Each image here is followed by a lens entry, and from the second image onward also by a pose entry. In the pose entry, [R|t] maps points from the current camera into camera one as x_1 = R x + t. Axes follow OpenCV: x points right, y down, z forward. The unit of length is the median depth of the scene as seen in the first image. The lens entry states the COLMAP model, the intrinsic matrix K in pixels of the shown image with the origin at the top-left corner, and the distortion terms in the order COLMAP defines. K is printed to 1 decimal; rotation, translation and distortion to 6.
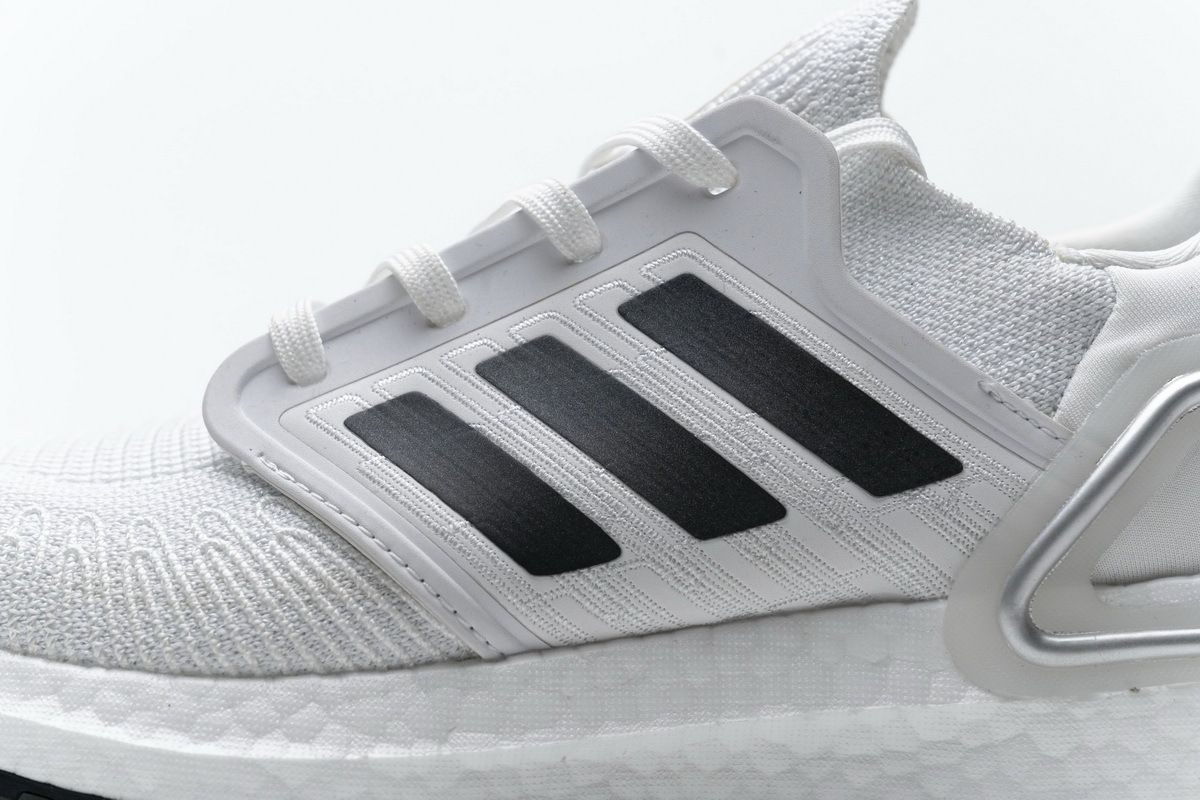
lens RADIAL K [[2409.8, 0, 600.0], [0, 2409.8, 400.0], [0, 0, 1]] dist [0.030209, 0.110987]
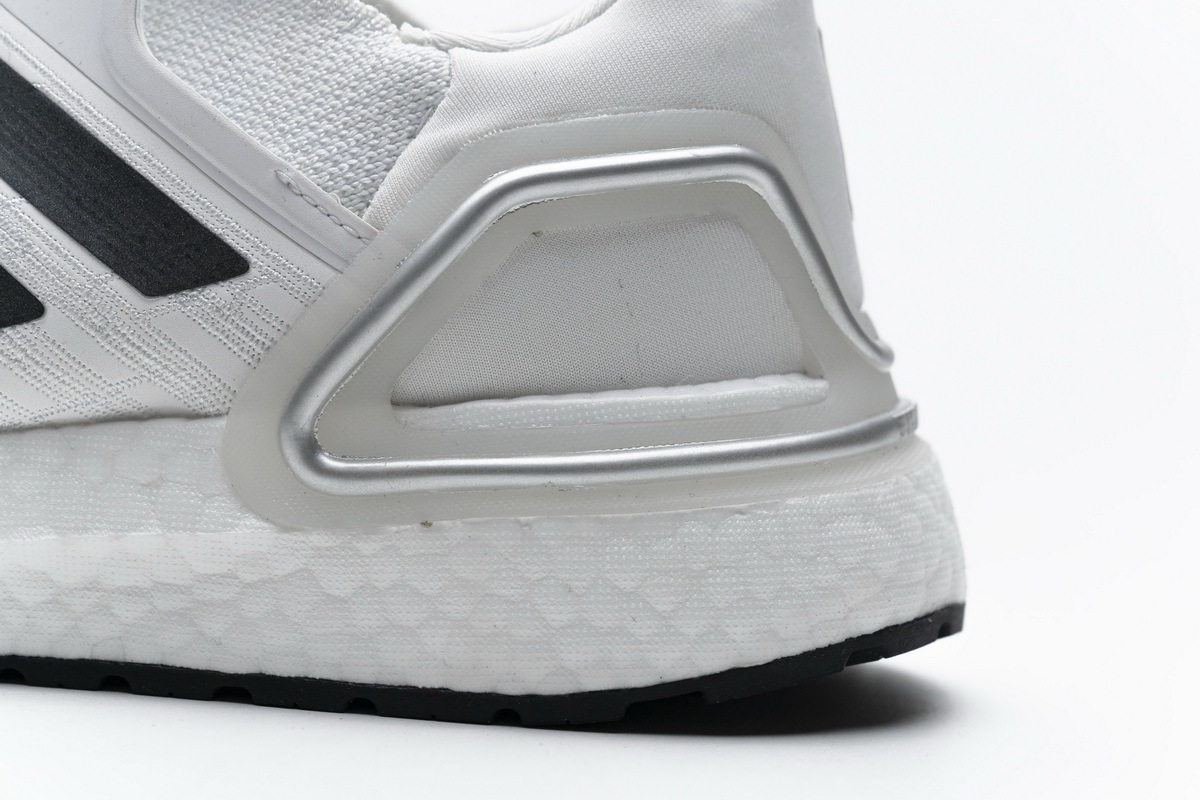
lens RADIAL K [[2409.8, 0, 600.0], [0, 2409.8, 400.0], [0, 0, 1]] dist [0.030209, 0.110987]
pose [[0.998369, 0.035071, -0.045047, 0.320662], [-0.032481, 0.997846, 0.056994, 0.022179], [0.046948, -0.055438, 0.997358, 0.124231]]
